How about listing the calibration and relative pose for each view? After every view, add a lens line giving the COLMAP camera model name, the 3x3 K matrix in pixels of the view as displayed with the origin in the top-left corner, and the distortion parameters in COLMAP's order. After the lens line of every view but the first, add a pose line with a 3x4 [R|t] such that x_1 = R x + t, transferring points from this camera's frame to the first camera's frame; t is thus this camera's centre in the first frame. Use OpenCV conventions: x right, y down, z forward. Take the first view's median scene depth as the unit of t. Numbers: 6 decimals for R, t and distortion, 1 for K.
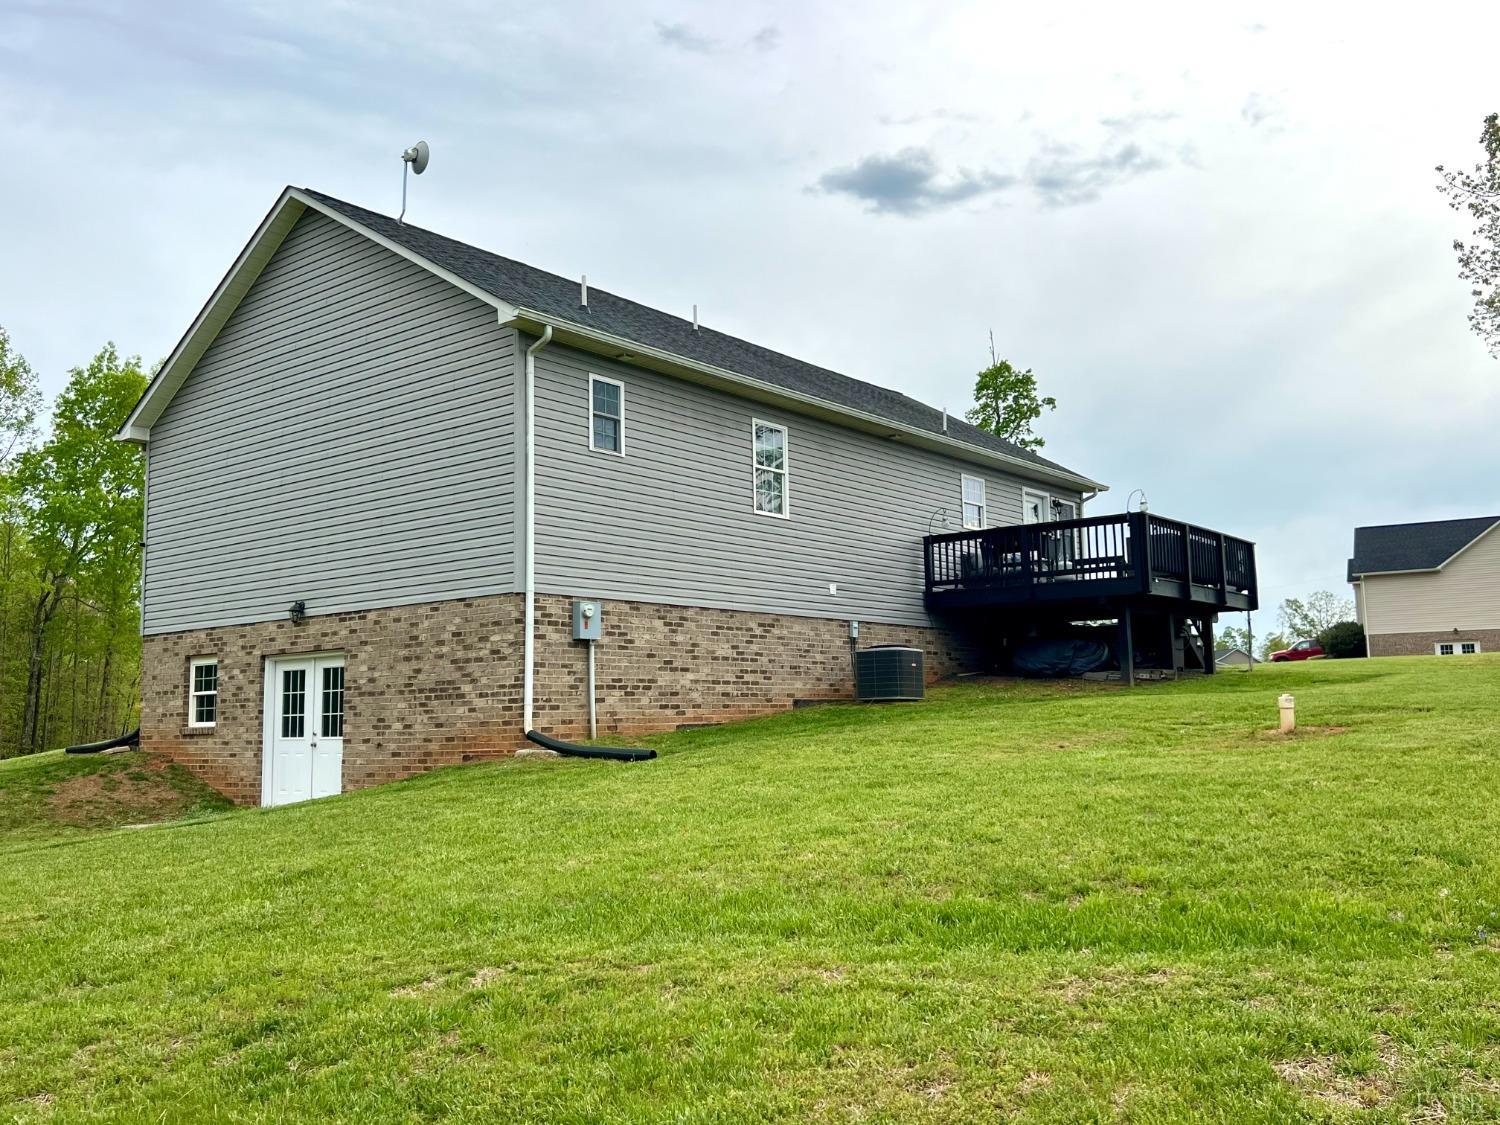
lens RADIAL K [[1329.7, 0, 747.3], [0, 1329.7, 563.5], [0, 0, 1]] dist [0.085455, -0.123577]
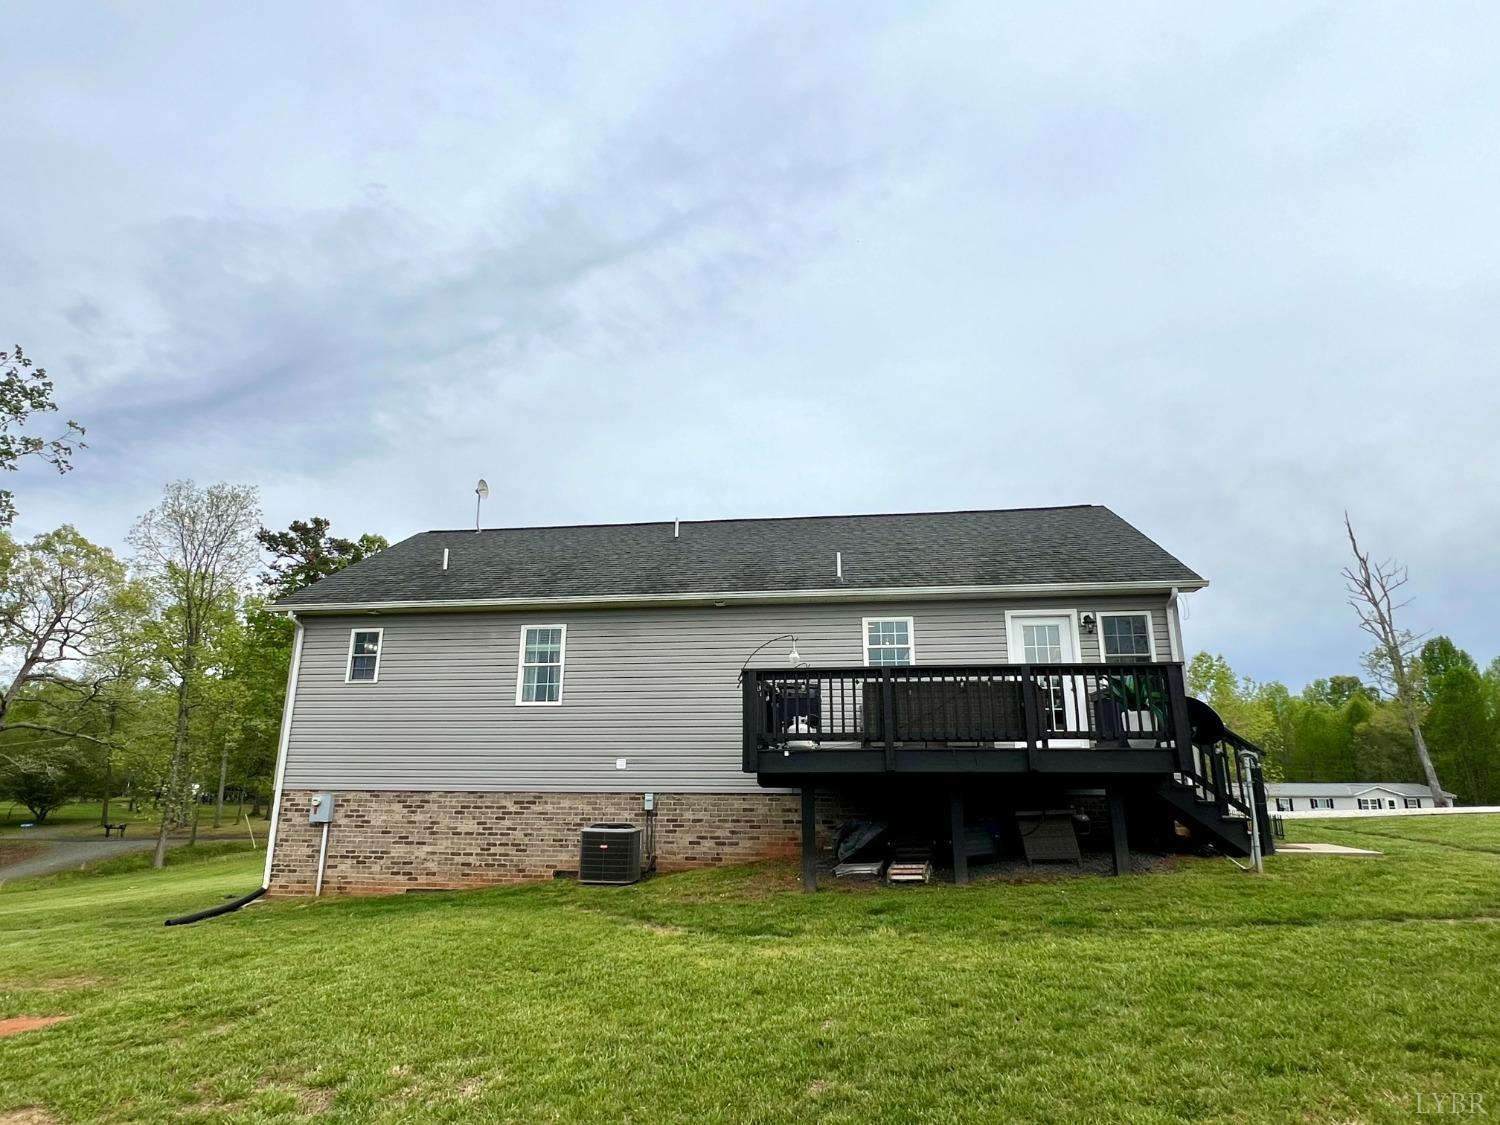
lens RADIAL K [[840.5, 0, 747.6], [0, 840.5, 563.0], [0, 0, 1]] dist [-0.026089, 0.002870]
pose [[0.518276, -0.193792, -0.832968, 0.785058], [0.092928, 0.980982, -0.170407, -0.016775], [0.850150, 0.010912, 0.526428, 0.799013]]
